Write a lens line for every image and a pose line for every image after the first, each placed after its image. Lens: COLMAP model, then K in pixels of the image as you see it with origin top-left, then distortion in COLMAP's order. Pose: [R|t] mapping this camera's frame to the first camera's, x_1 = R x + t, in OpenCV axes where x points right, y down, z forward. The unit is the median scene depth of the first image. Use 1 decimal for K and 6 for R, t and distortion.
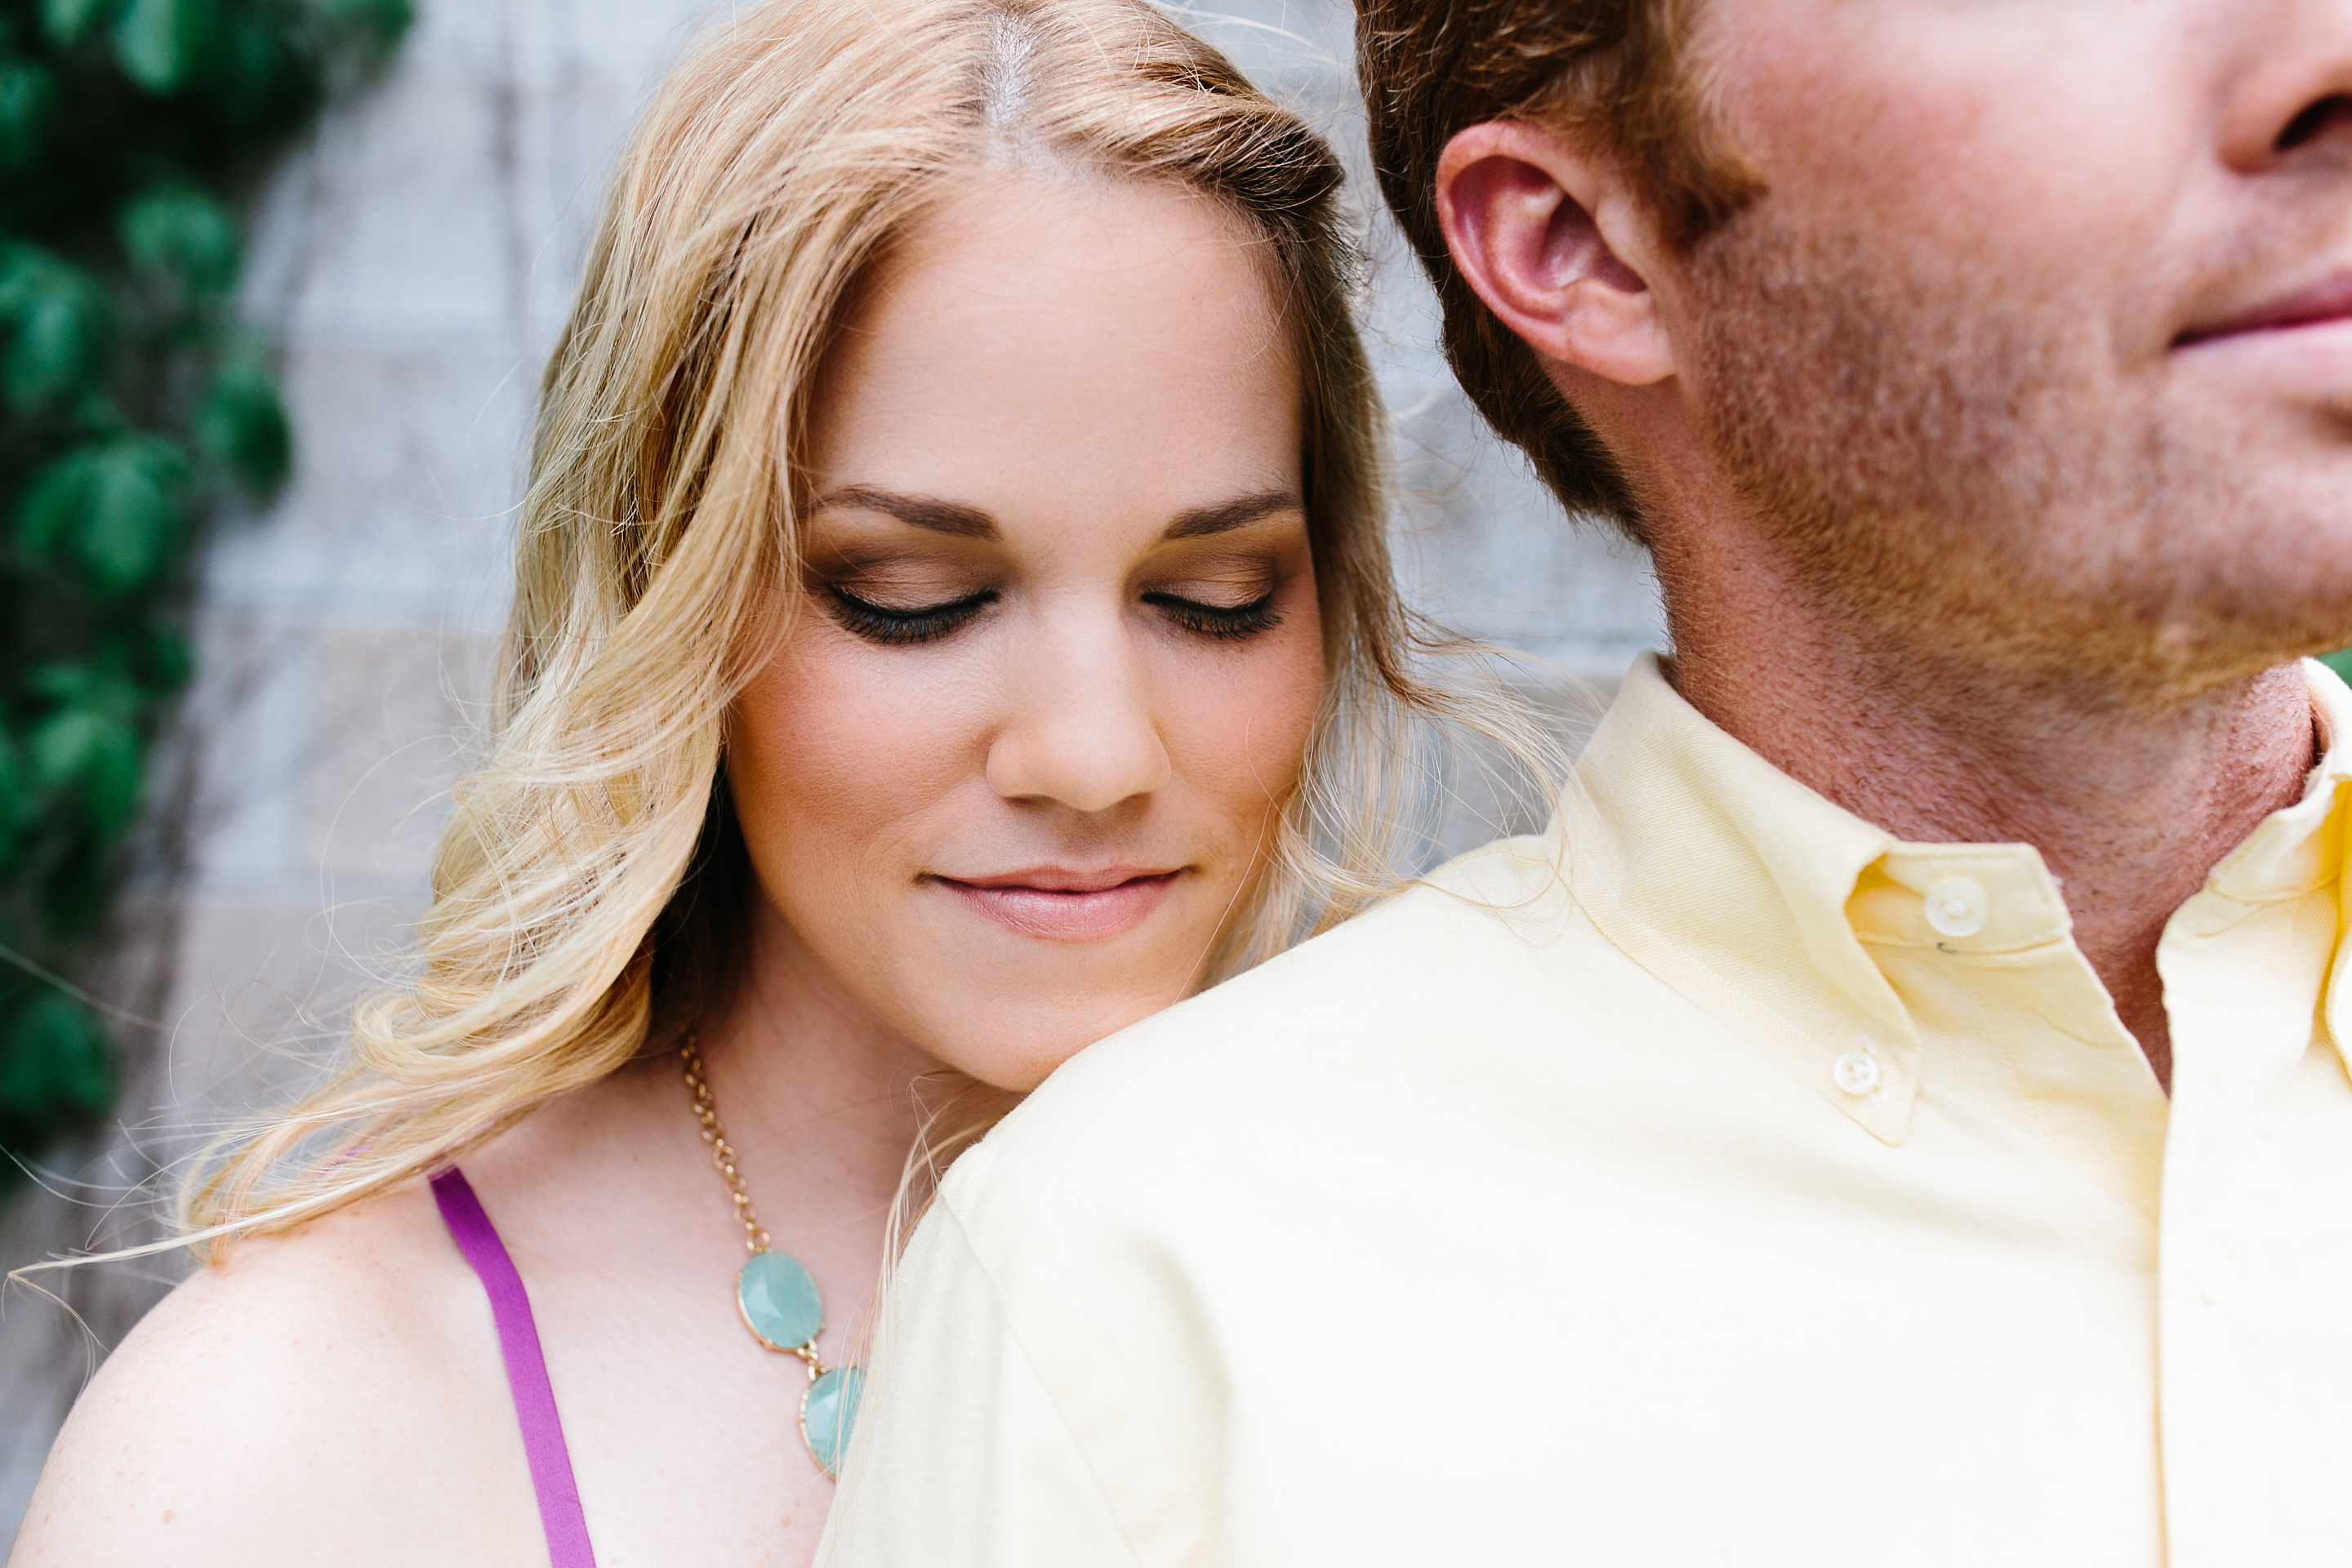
lens RADIAL K [[2459.6, 0, 1197.5], [0, 2459.6, 775.9], [0, 0, 1]] dist [0.003947, 0.000000]
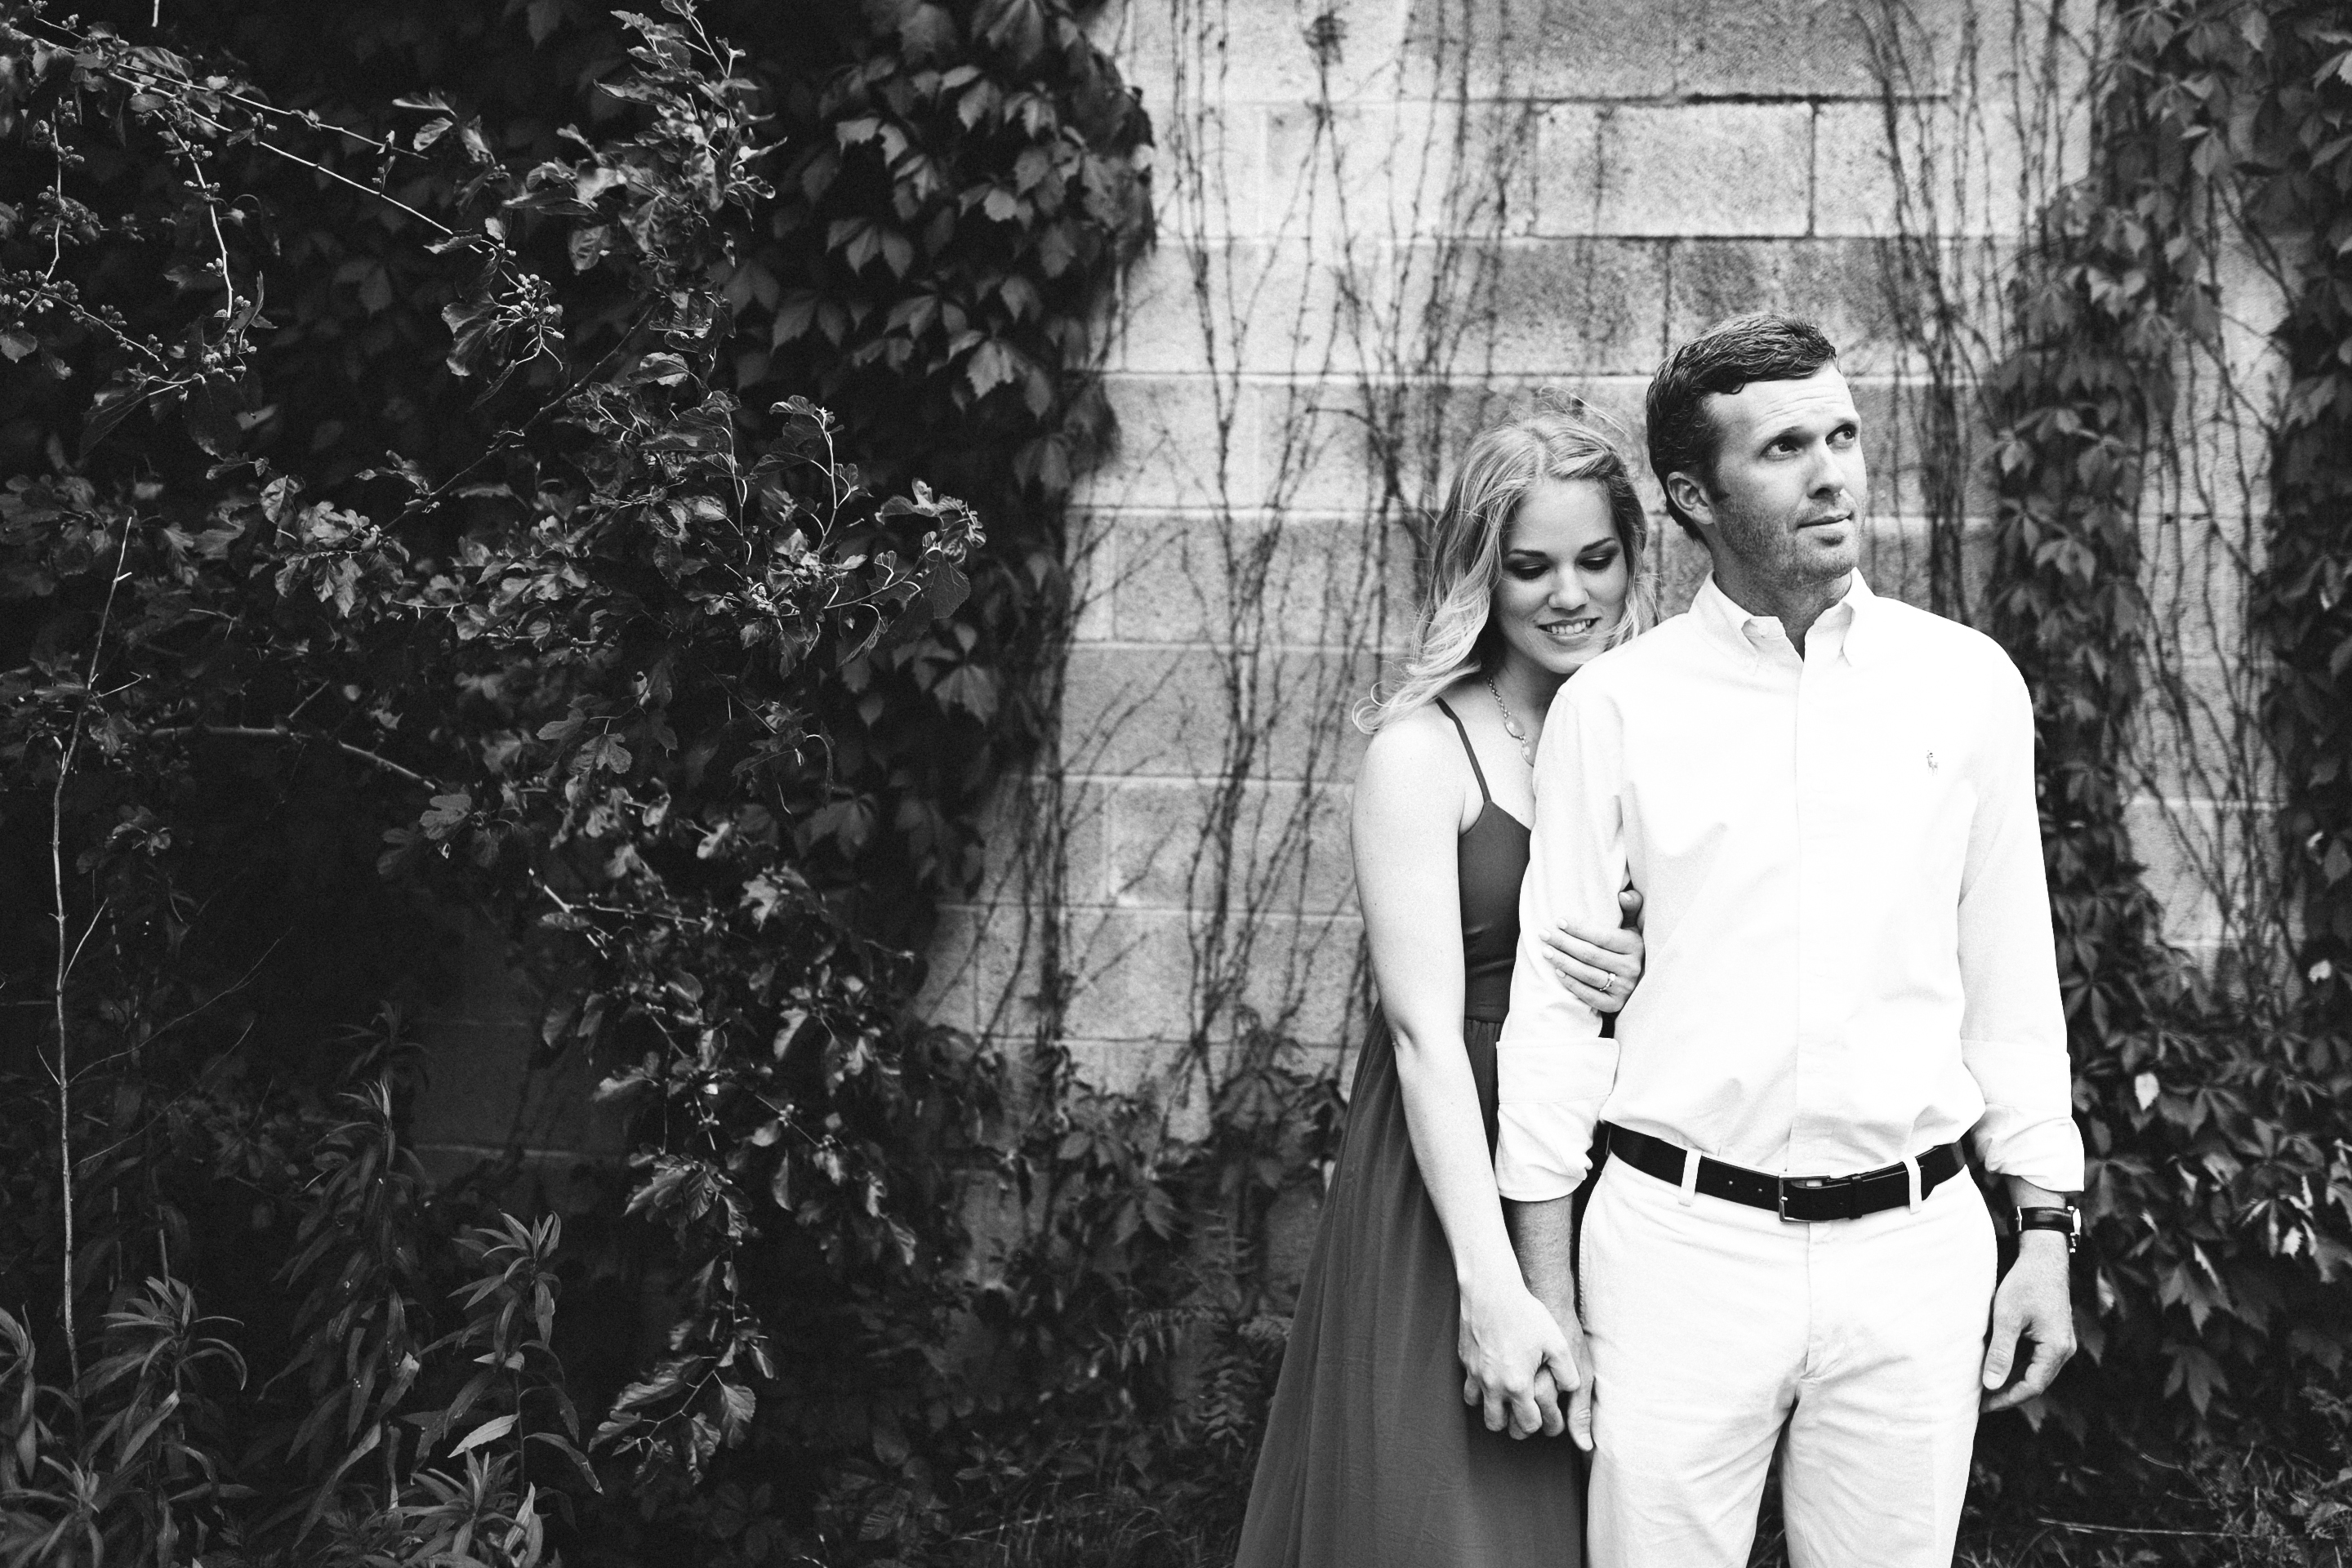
lens RADIAL K [[2459.6, 0, 1150.7], [0, 2459.6, 783.2], [0, 0, 1]] dist [0.003947, 0.000000]
pose [[0.994512, -0.011207, -0.104021, -0.373024], [0.021319, 0.995093, 0.096621, -0.125290], [0.102427, -0.098309, 0.989871, -3.564776]]
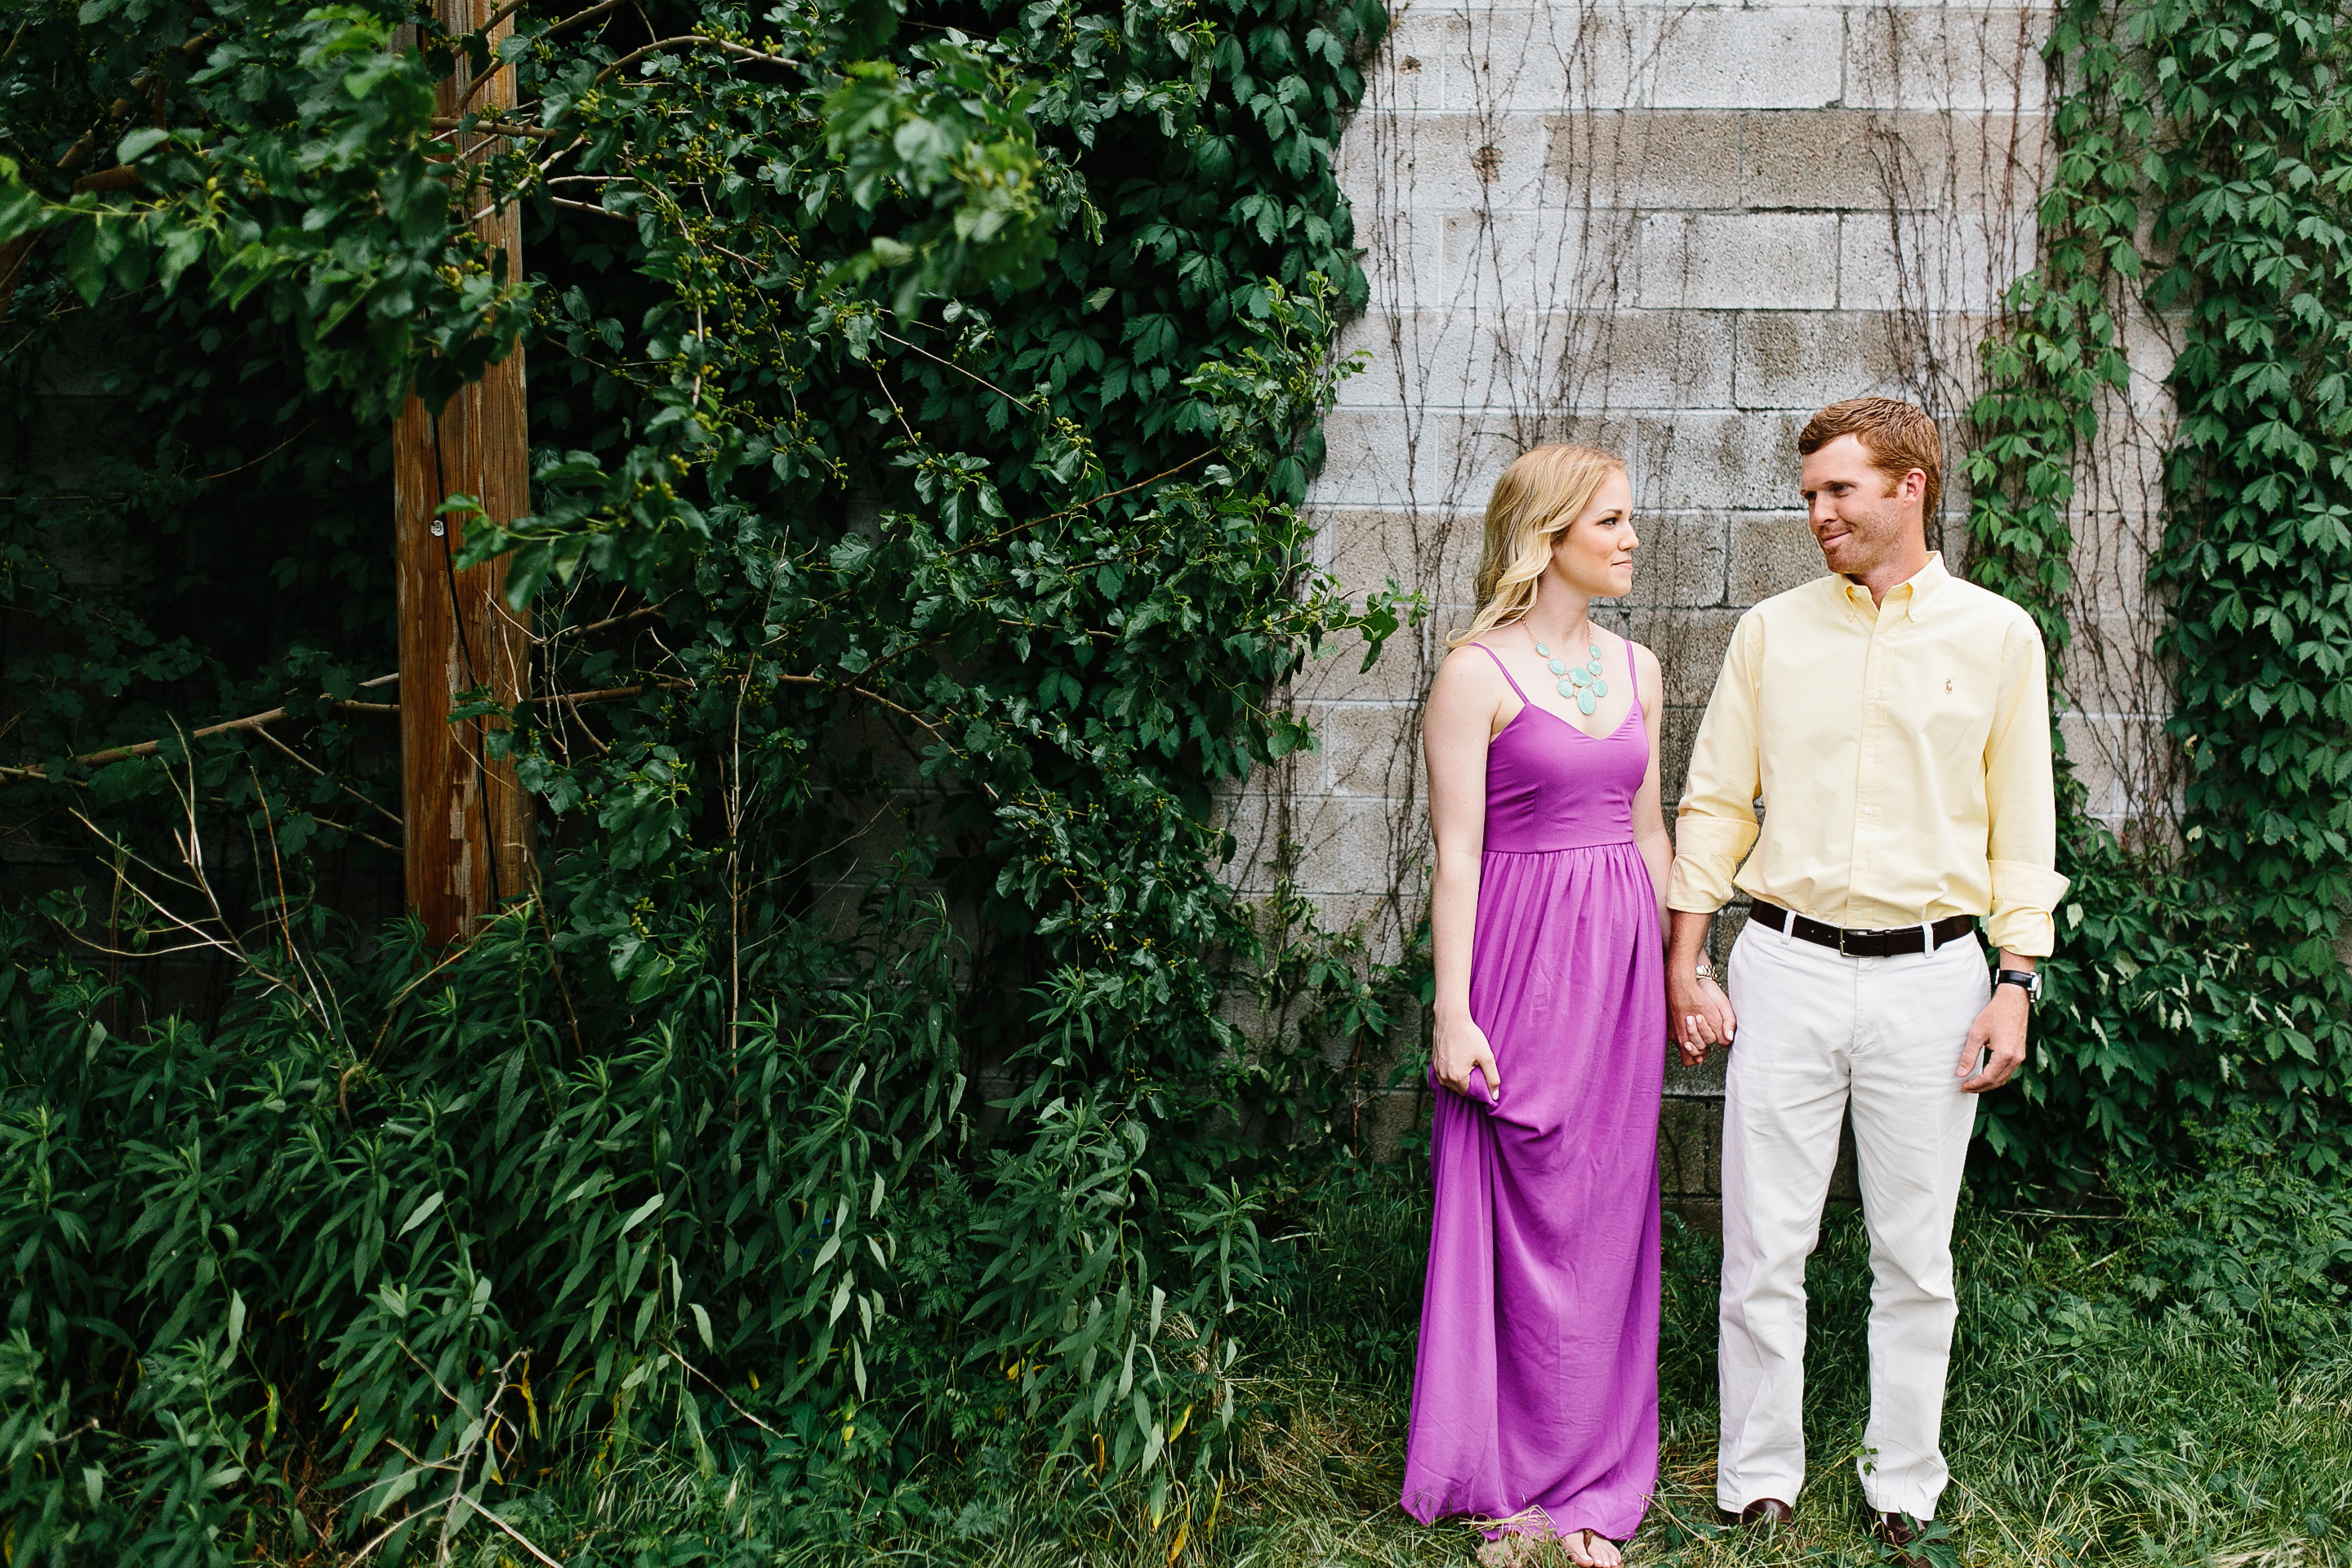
lens RADIAL K [[2459.6, 0, 1156.3], [0, 2459.6, 784.2], [0, 0, 1]] dist [0.003947, 0.000000]
pose [[0.997882, -0.013812, -0.063570, -1.257970], [0.021162, 0.992973, 0.116430, -0.274655], [0.061515, -0.117529, 0.991162, -6.159198]]
